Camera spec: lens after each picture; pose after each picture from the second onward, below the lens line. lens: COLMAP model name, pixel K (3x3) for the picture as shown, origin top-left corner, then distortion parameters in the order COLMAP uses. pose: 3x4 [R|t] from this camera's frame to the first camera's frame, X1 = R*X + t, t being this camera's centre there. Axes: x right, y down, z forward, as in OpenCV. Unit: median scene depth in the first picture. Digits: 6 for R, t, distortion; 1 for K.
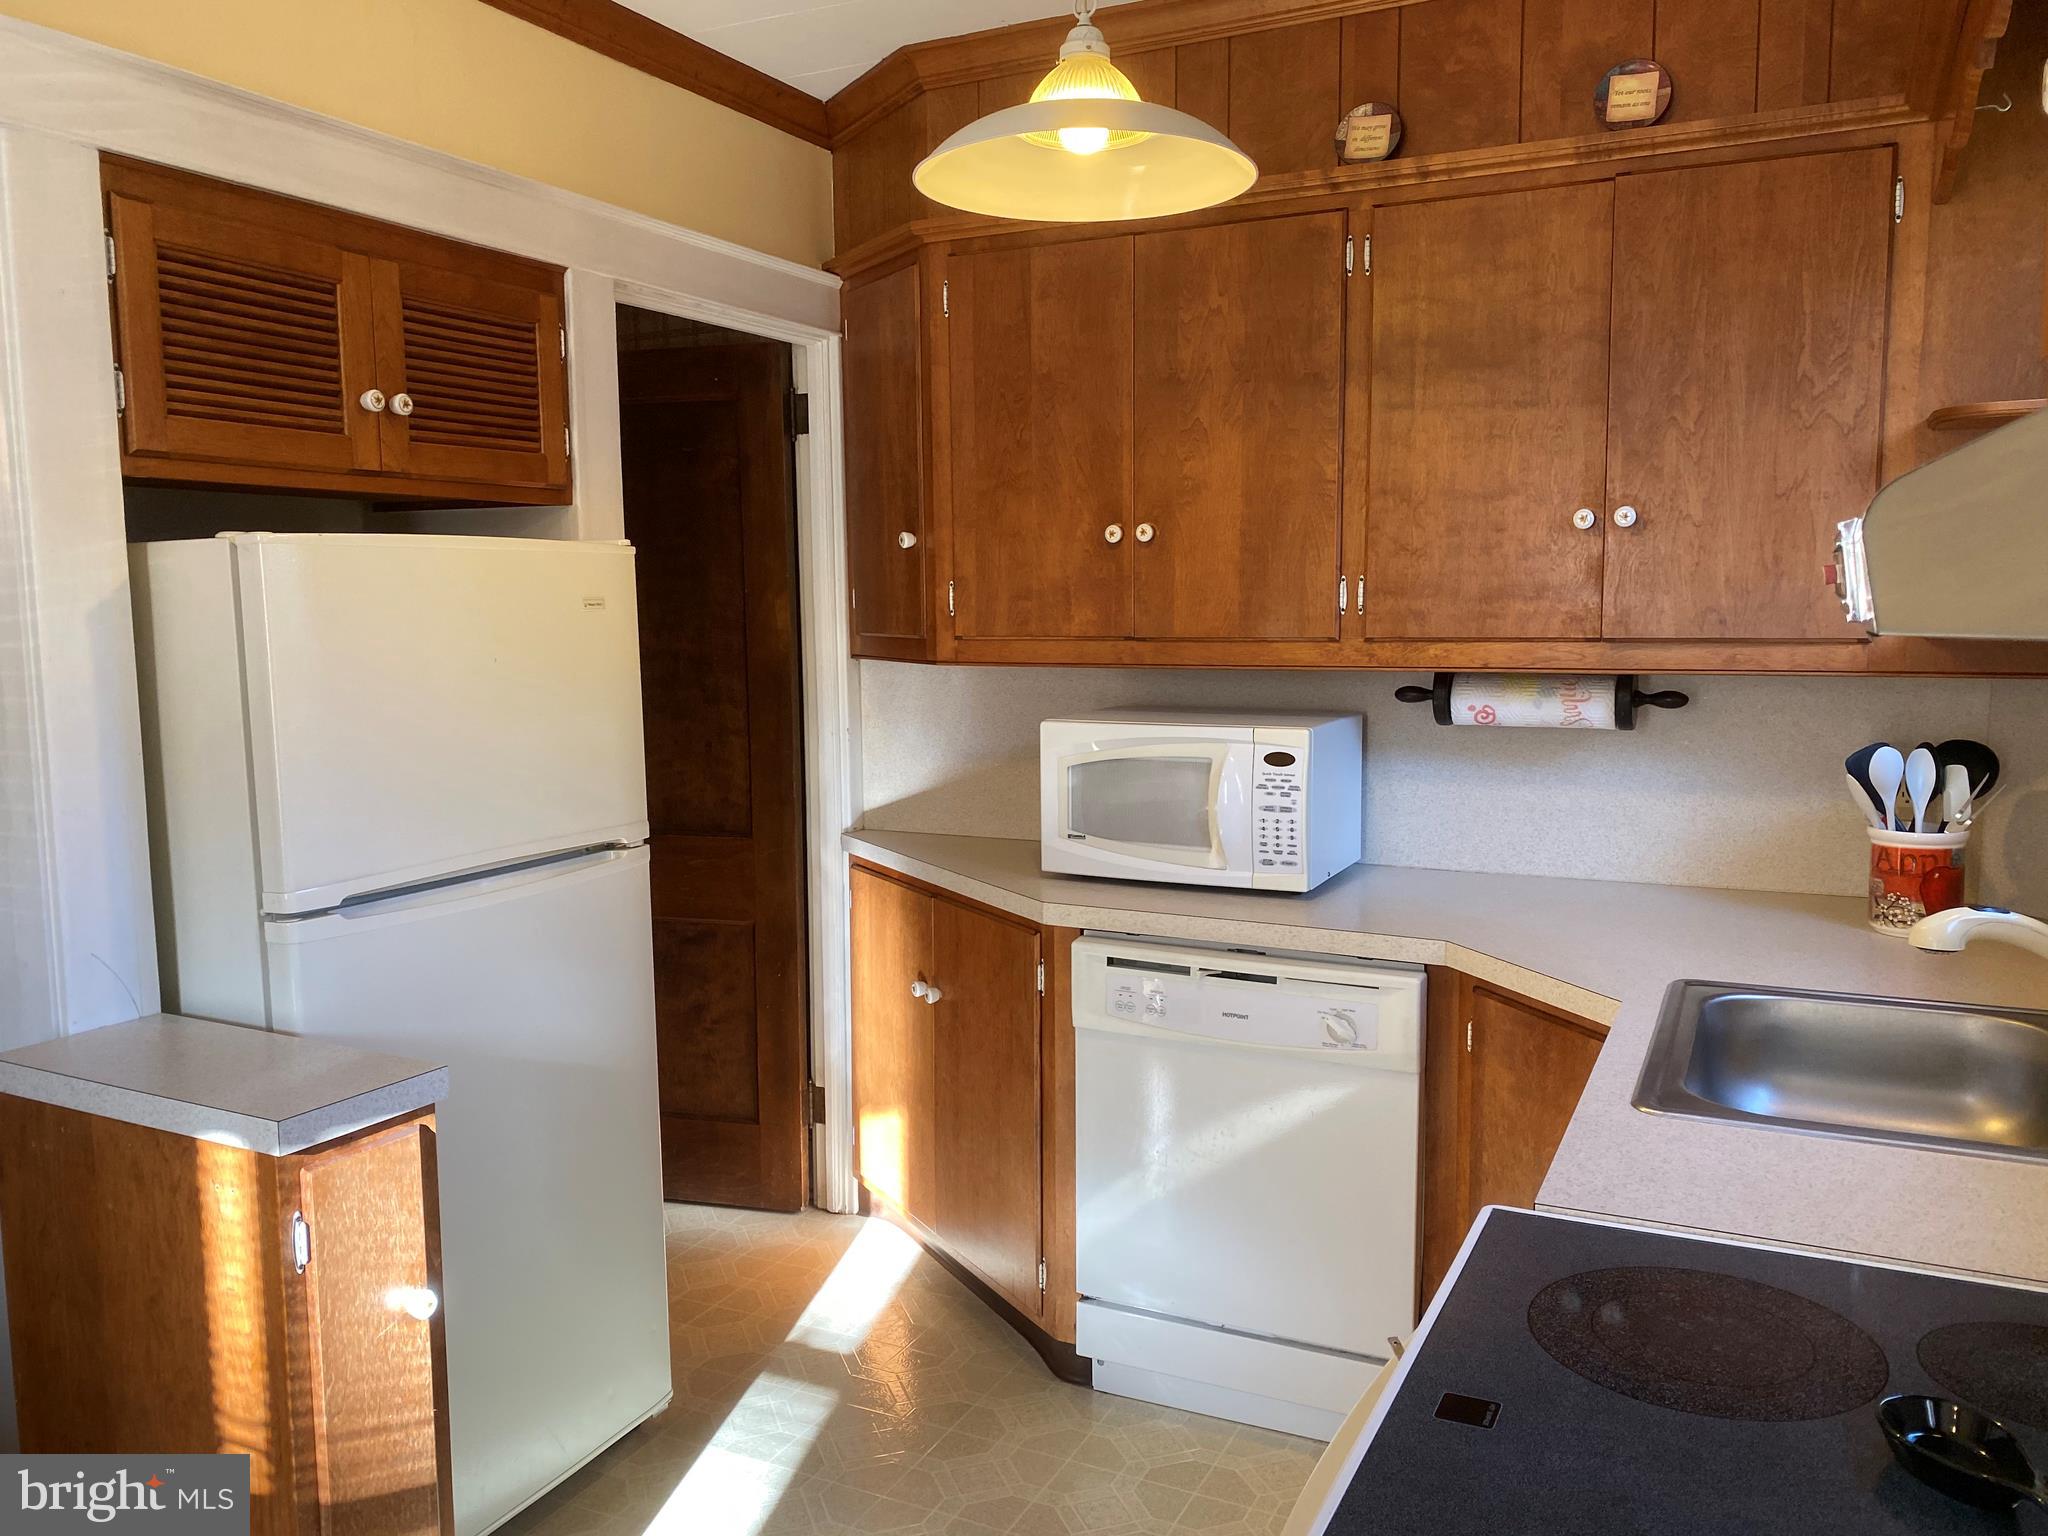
lens RADIAL K [[1566.1, 0, 1009.1], [0, 1566.1, 760.2], [0, 0, 1]] dist [0.016418, -0.029744]
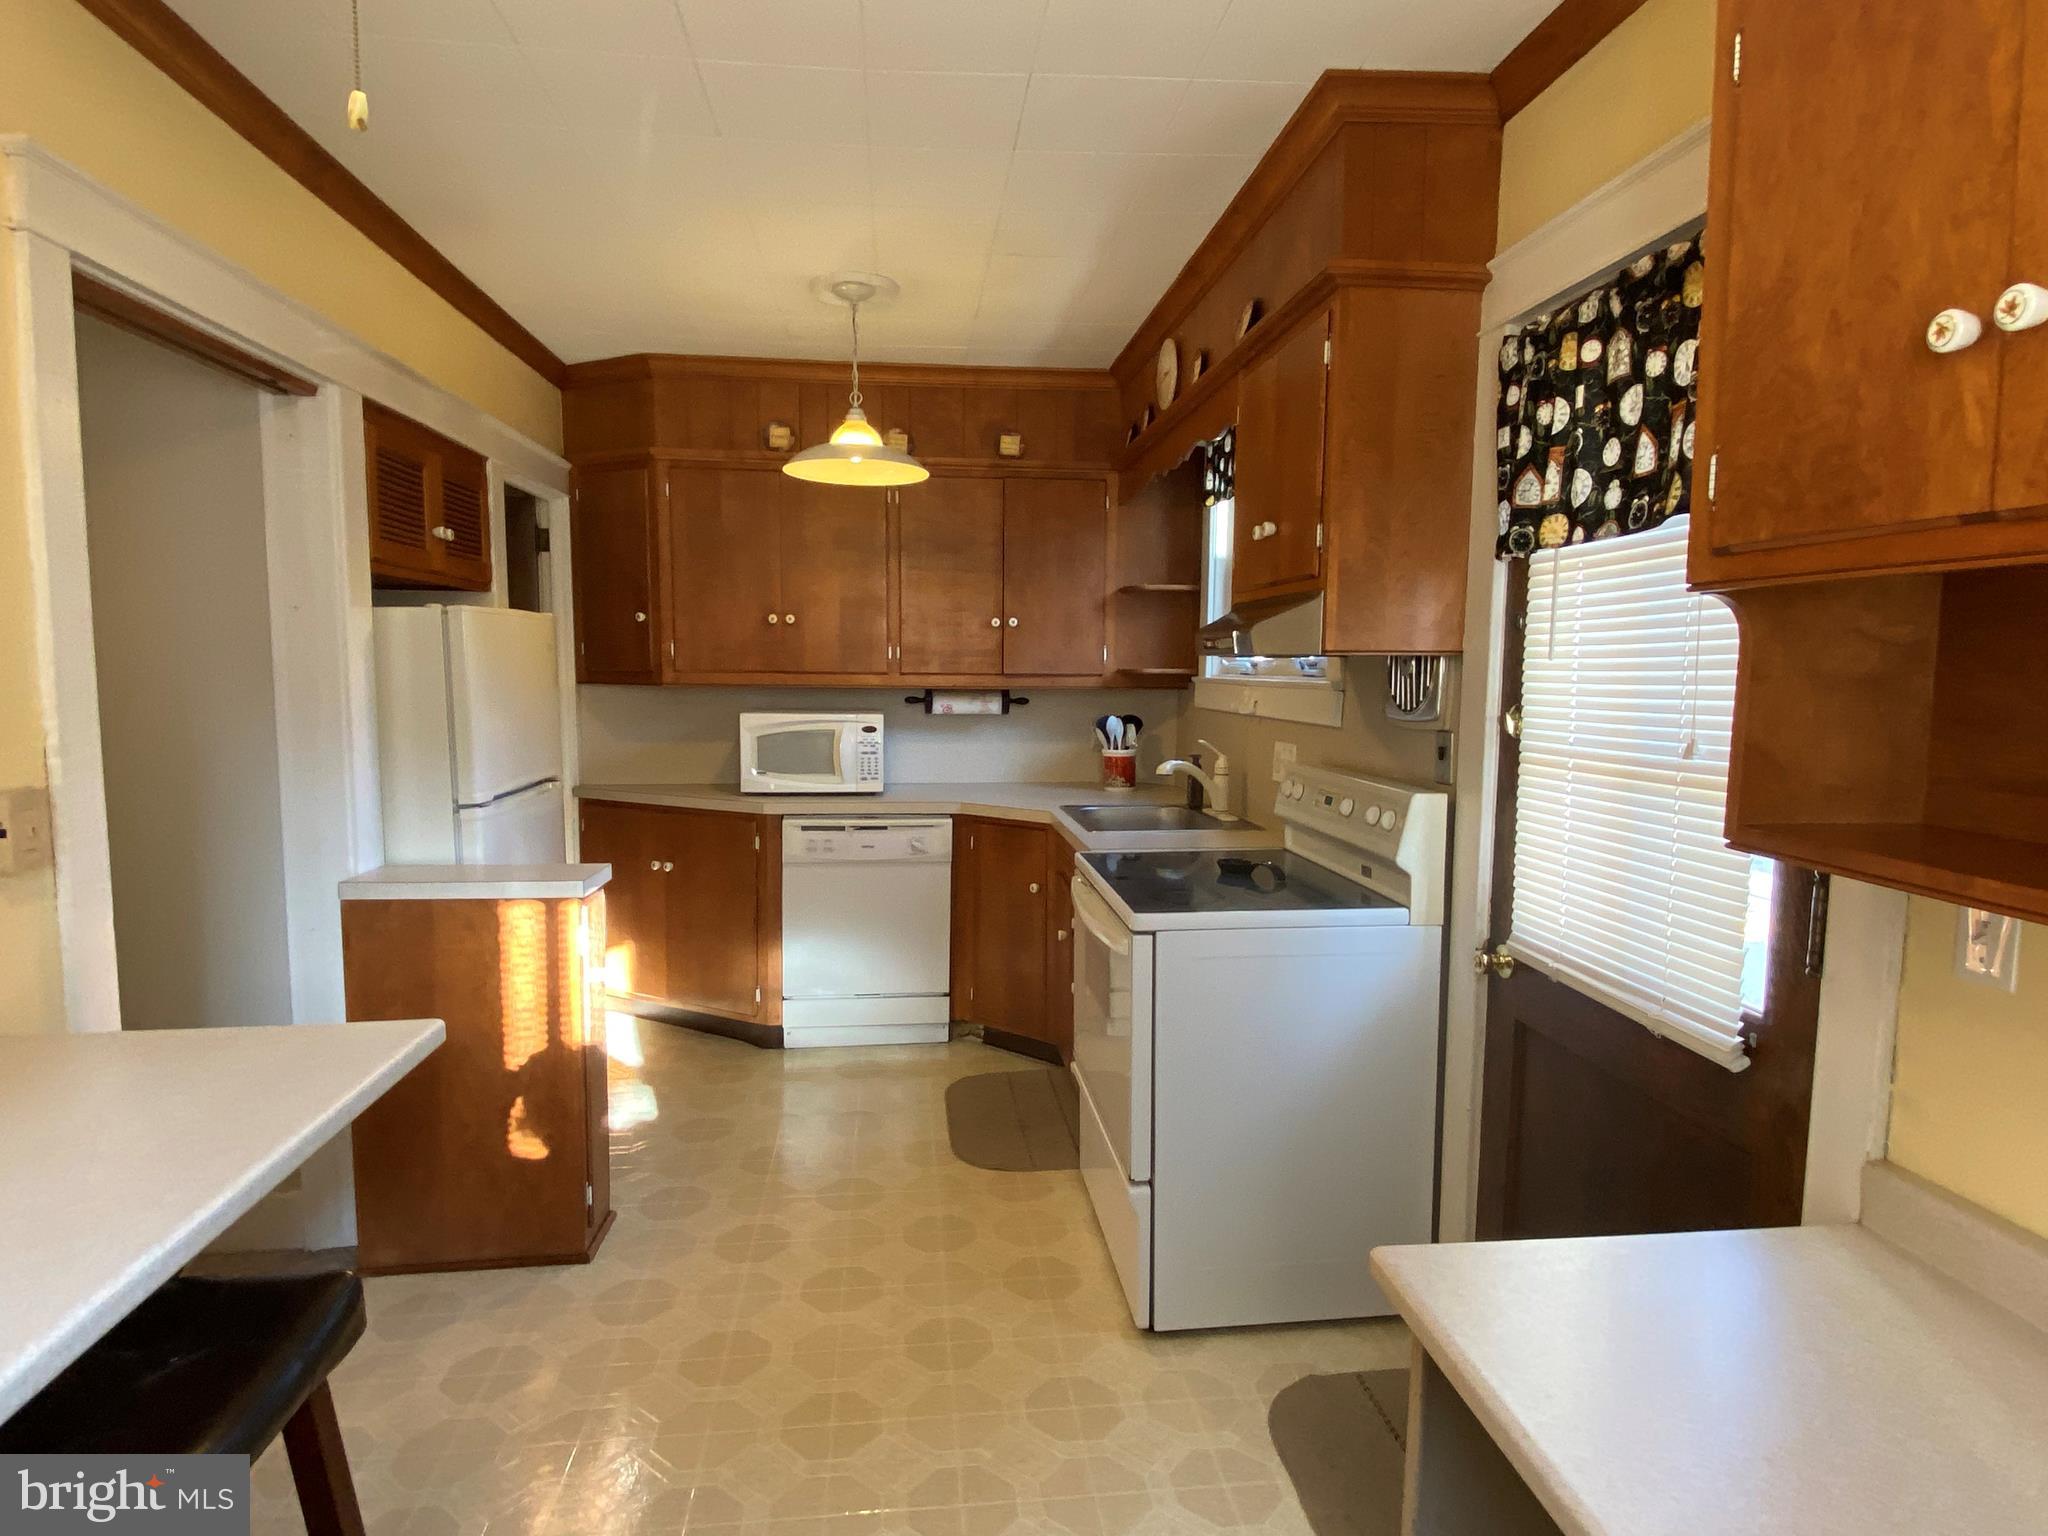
lens RADIAL K [[1109.2, 0, 1024.7], [0, 1109.2, 773.7], [0, 0, 1]] dist [0.026576, -0.028517]
pose [[0.838004, -0.037309, 0.544388, -0.474198], [0.040582, 0.999158, 0.006006, 0.059129], [-0.544153, 0.017060, 0.838812, -0.379152]]
